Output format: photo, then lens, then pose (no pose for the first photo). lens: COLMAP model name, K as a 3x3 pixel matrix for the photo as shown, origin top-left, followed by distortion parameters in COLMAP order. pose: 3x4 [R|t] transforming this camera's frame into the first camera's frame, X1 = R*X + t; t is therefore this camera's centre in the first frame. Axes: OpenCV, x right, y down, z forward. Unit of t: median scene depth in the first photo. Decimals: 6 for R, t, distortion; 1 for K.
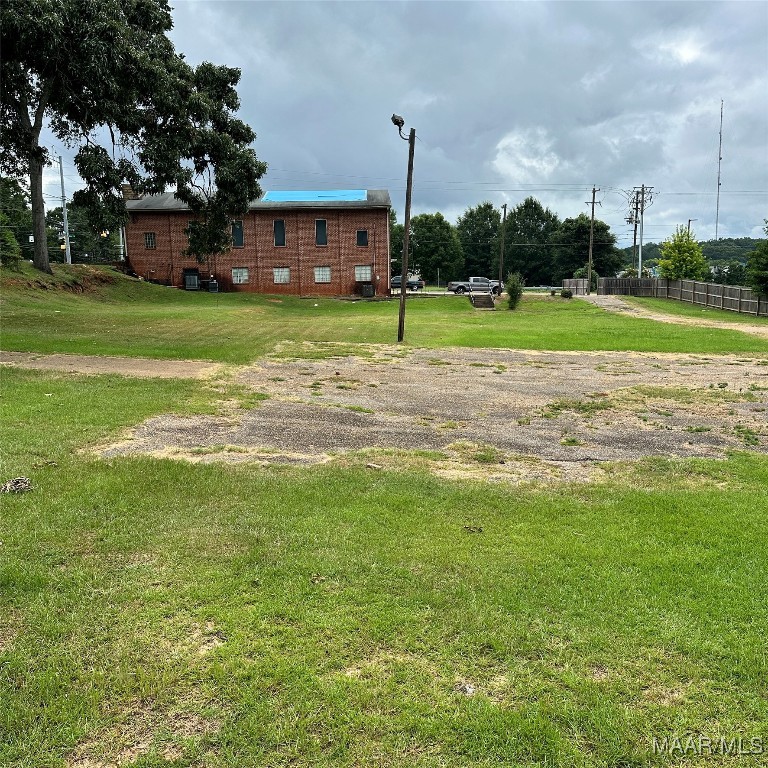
lens RADIAL K [[713.7, 0, 380.9], [0, 713.7, 389.2], [0, 0, 1]] dist [0.119608, -0.186910]
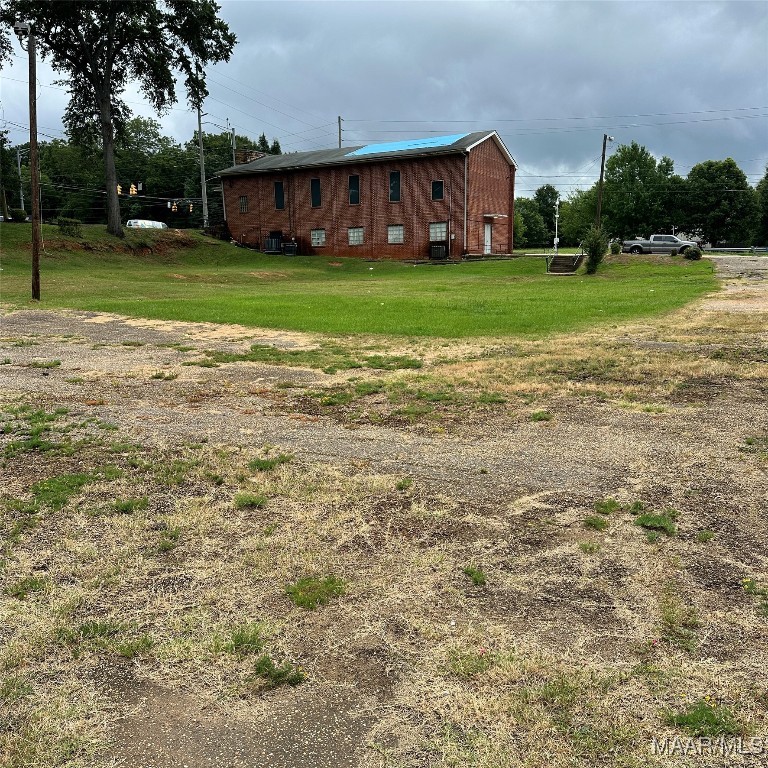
lens RADIAL K [[713.7, 0, 380.9], [0, 713.7, 389.2], [0, 0, 1]] dist [0.119608, -0.186910]
pose [[0.872653, 0.082315, -0.481353, 0.350296], [-0.063516, 0.996450, 0.055253, -0.015671], [0.484193, -0.017643, 0.874784, 0.203264]]
